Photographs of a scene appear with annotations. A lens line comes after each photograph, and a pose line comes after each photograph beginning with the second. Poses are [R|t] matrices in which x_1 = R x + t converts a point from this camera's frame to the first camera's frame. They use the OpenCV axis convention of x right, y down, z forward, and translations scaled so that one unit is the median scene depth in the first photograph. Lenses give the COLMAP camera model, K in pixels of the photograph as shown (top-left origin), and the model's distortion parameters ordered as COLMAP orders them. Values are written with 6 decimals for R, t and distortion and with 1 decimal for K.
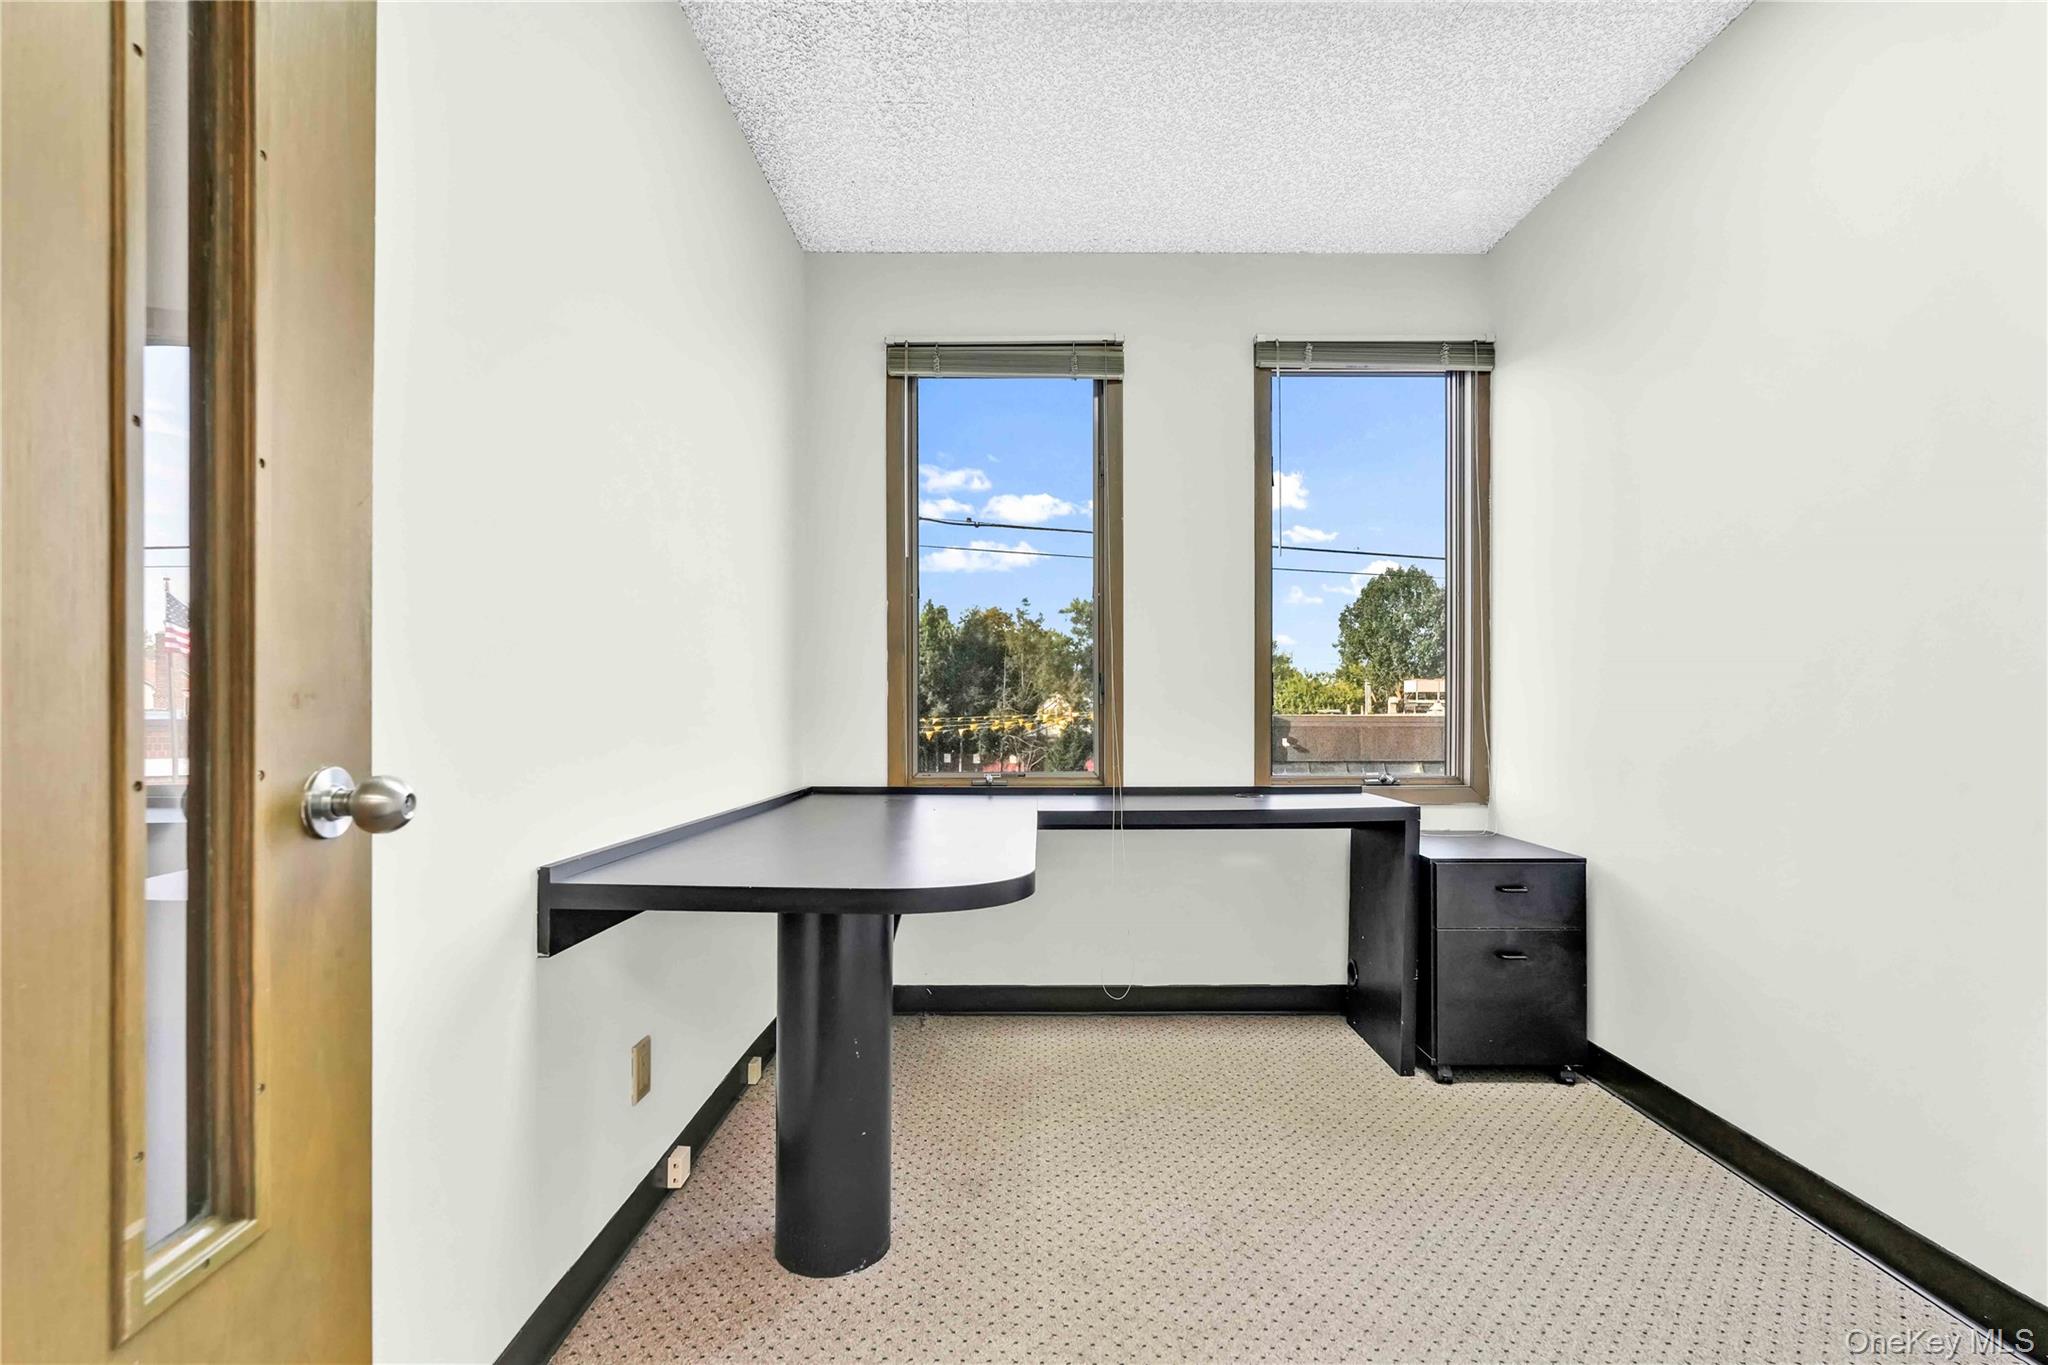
lens RADIAL K [[918.8, 0, 1017.1], [0, 918.8, 709.5], [0, 0, 1]] dist [-0.024092, 0.009938]
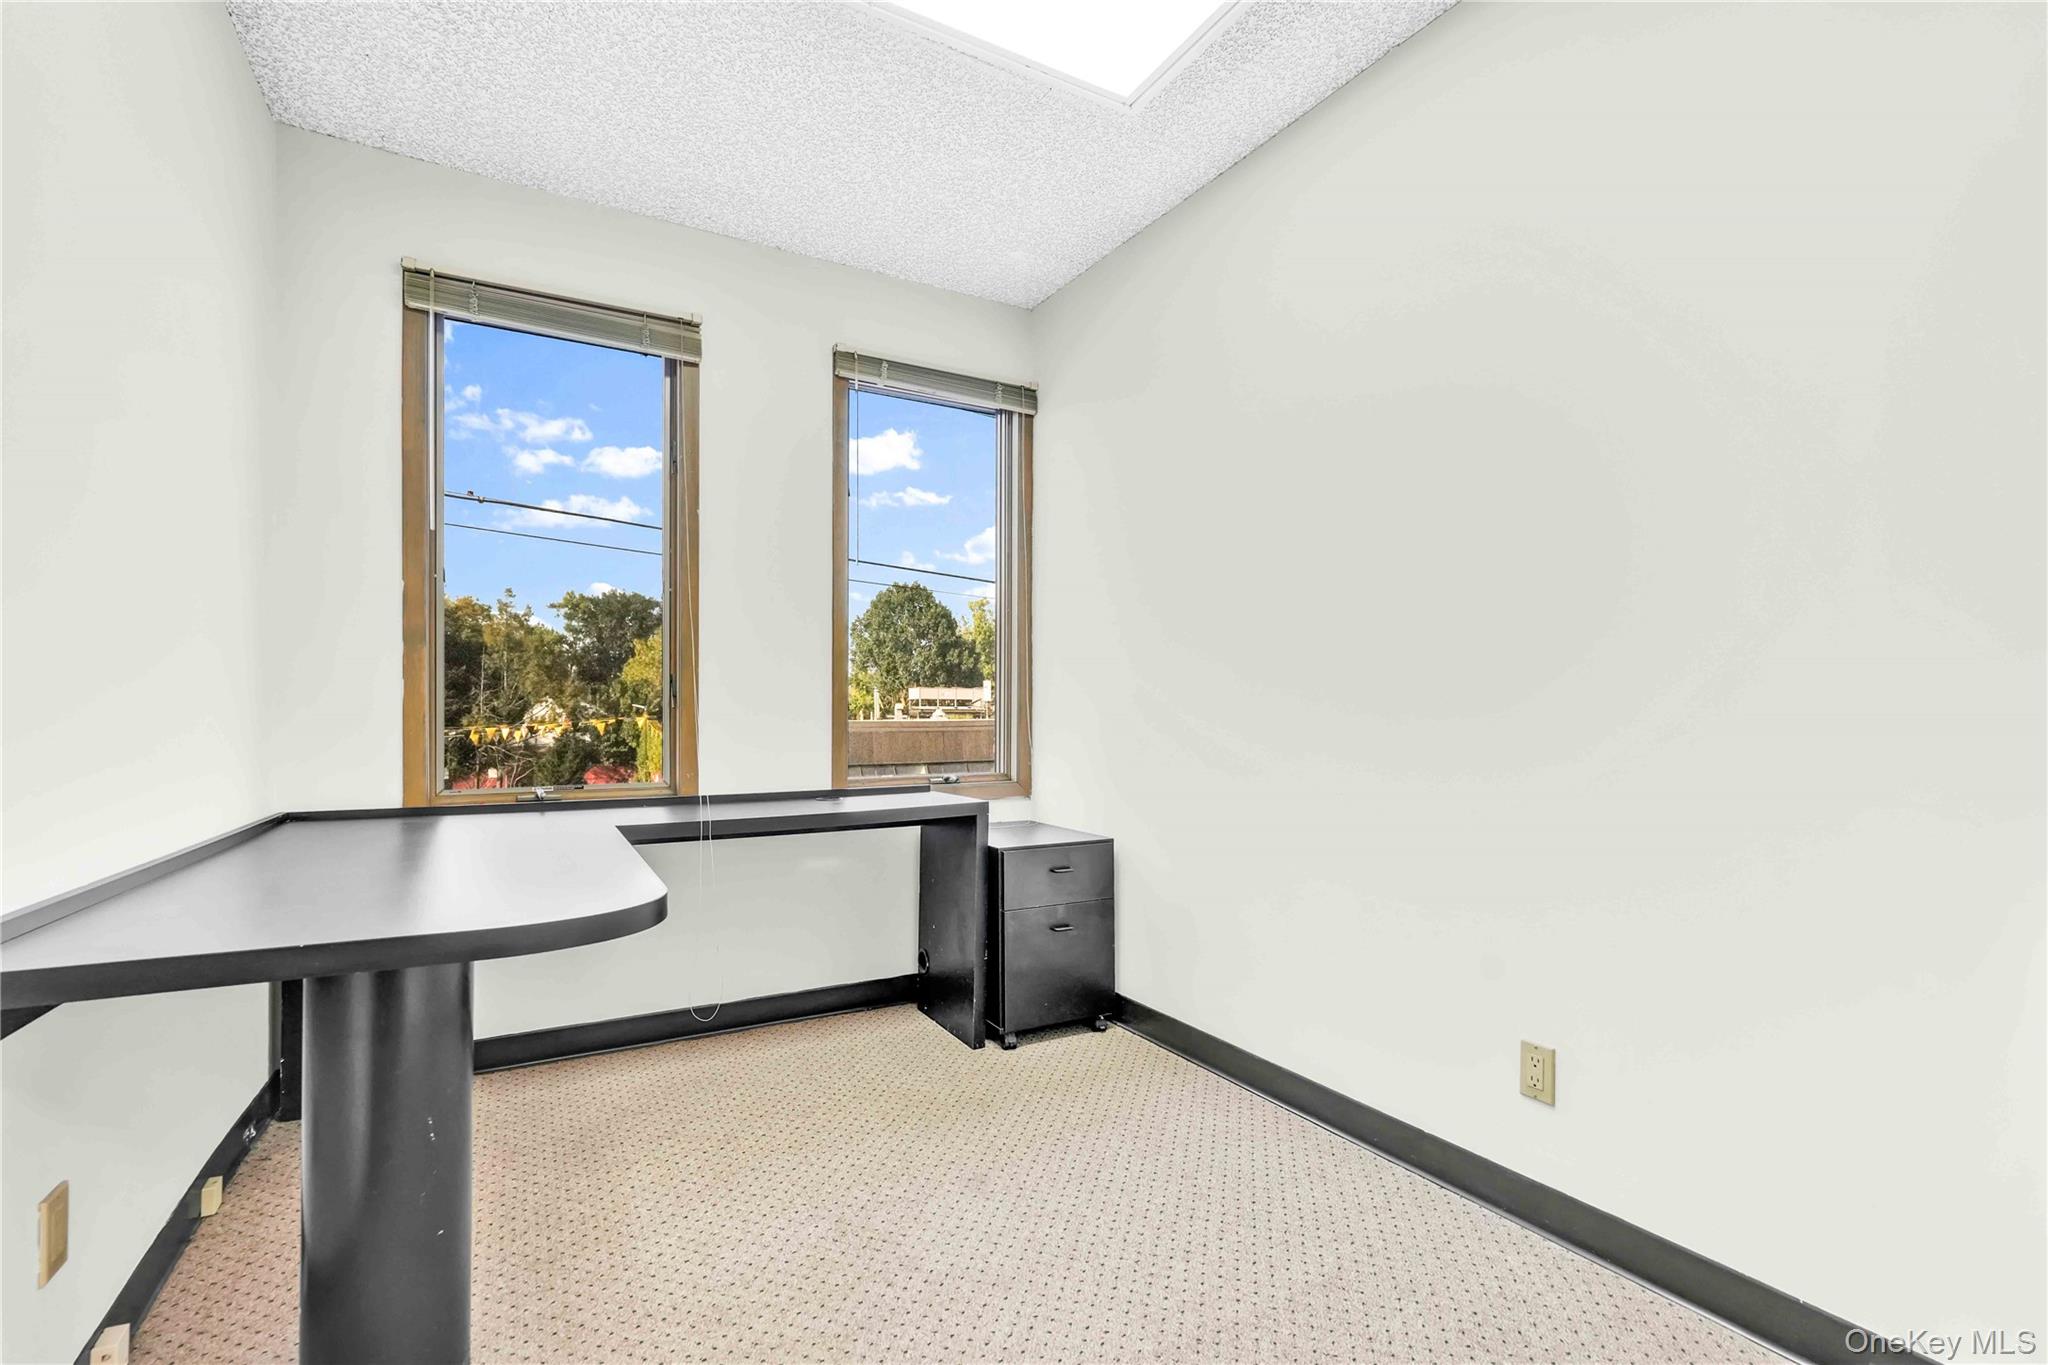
lens RADIAL K [[918.8, 0, 1021.1], [0, 918.8, 712.0], [0, 0, 1]] dist [-0.024092, 0.009938]
pose [[0.865429, 0.000140, 0.501032, -0.074252], [0.001596, 0.999994, -0.003035, 0.002093], [-0.501030, 0.003426, 0.865423, 0.022380]]
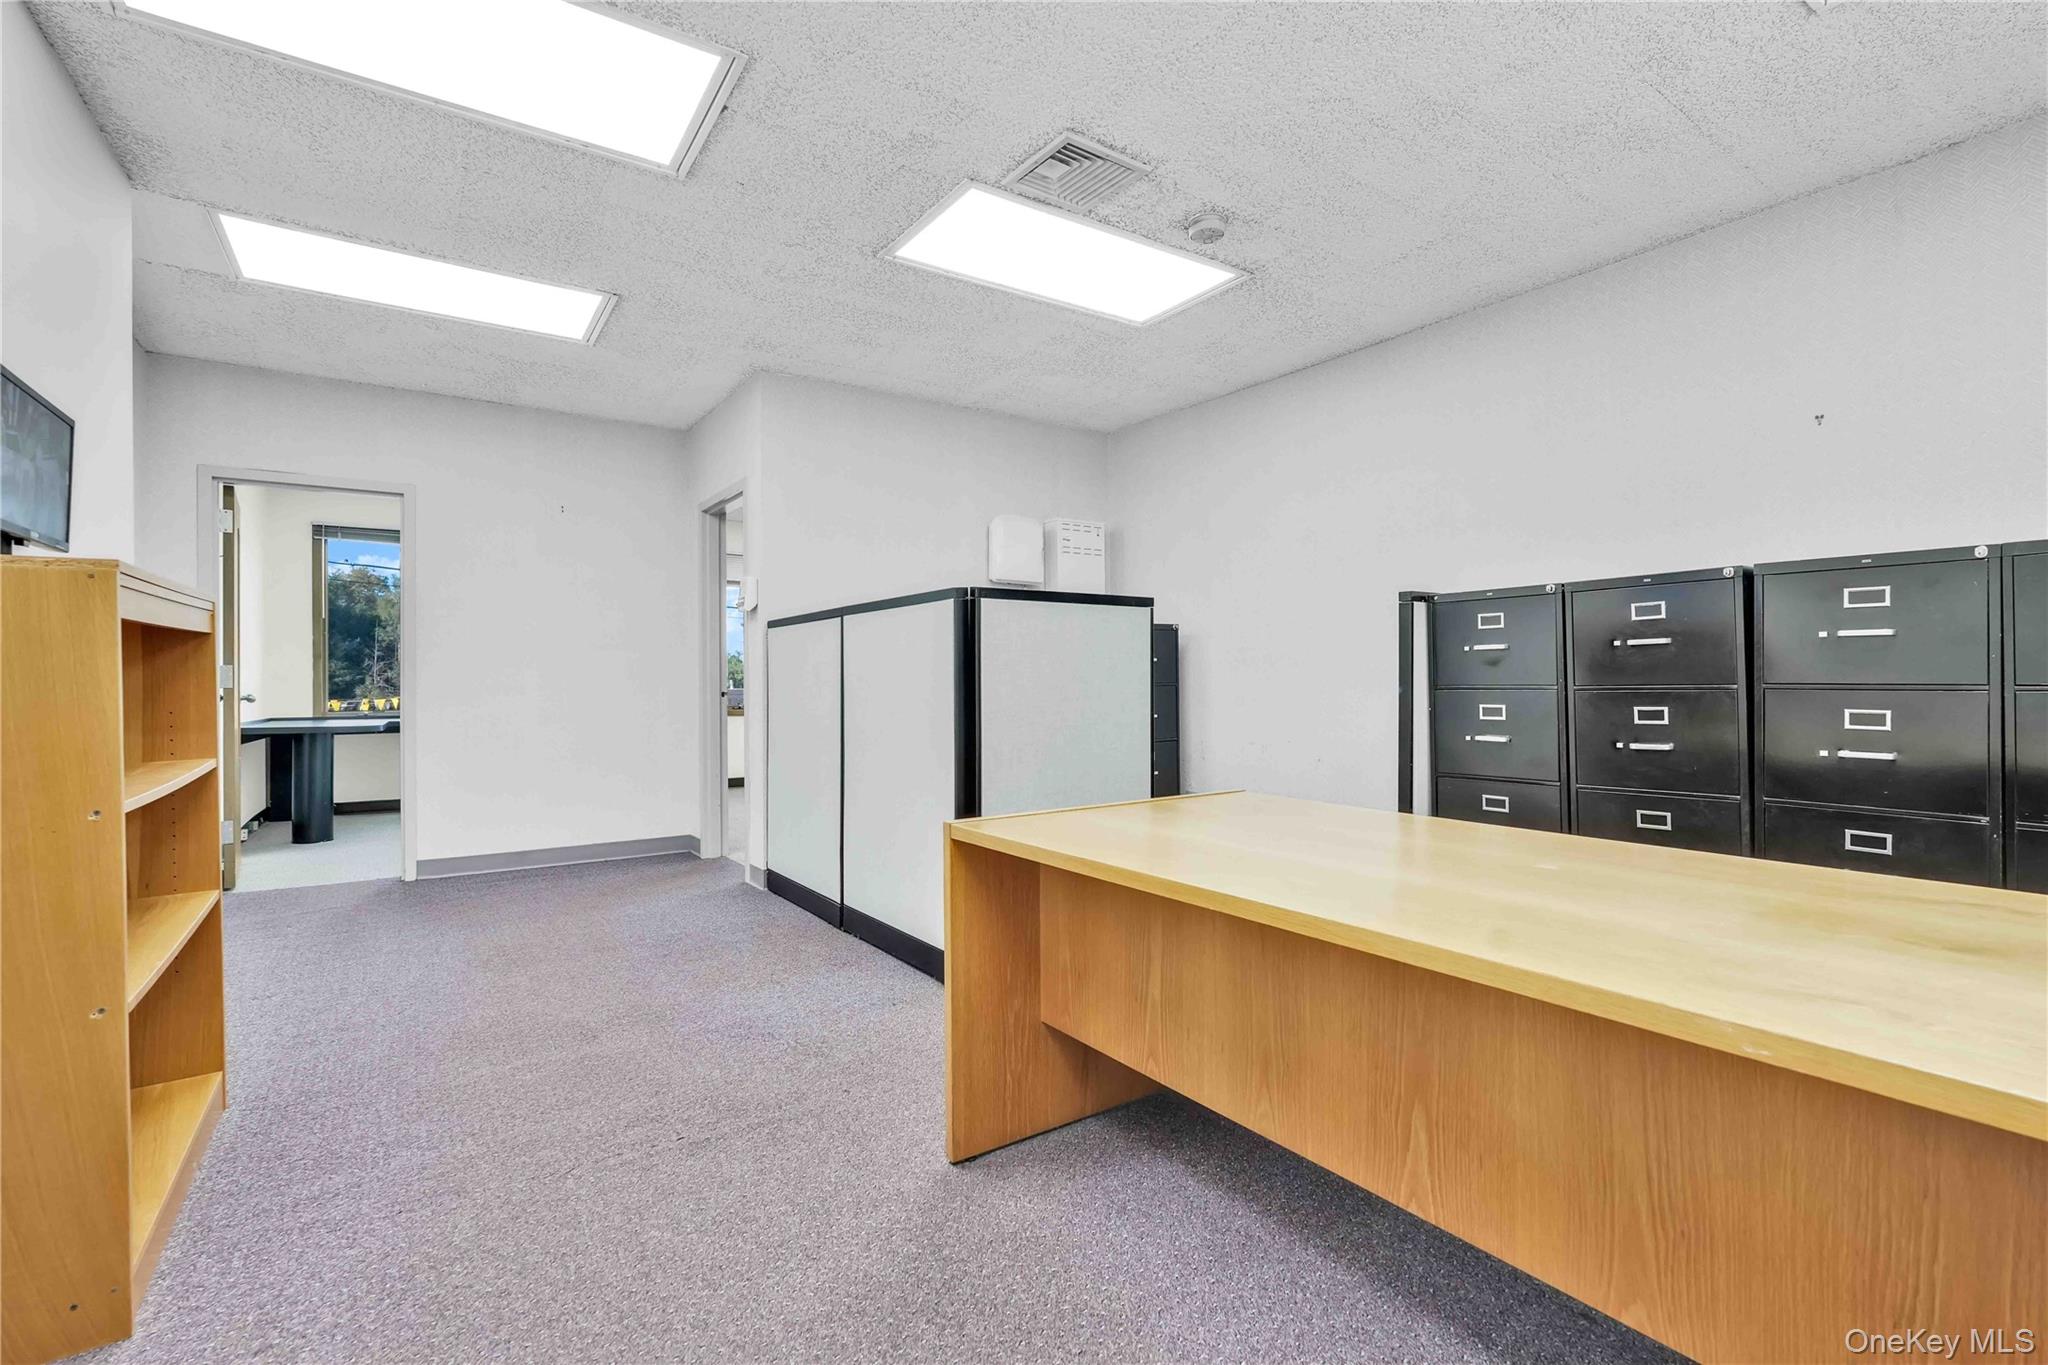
lens RADIAL K [[918.8, 0, 1011.4], [0, 918.8, 677.3], [0, 0, 1]] dist [-0.024092, 0.009938]
pose [[0.827456, 0.000819, 0.561530, 0.029613], [0.003738, 0.999969, -0.006967, 0.008057], [-0.561518, 0.007864, 0.827427, -1.970854]]
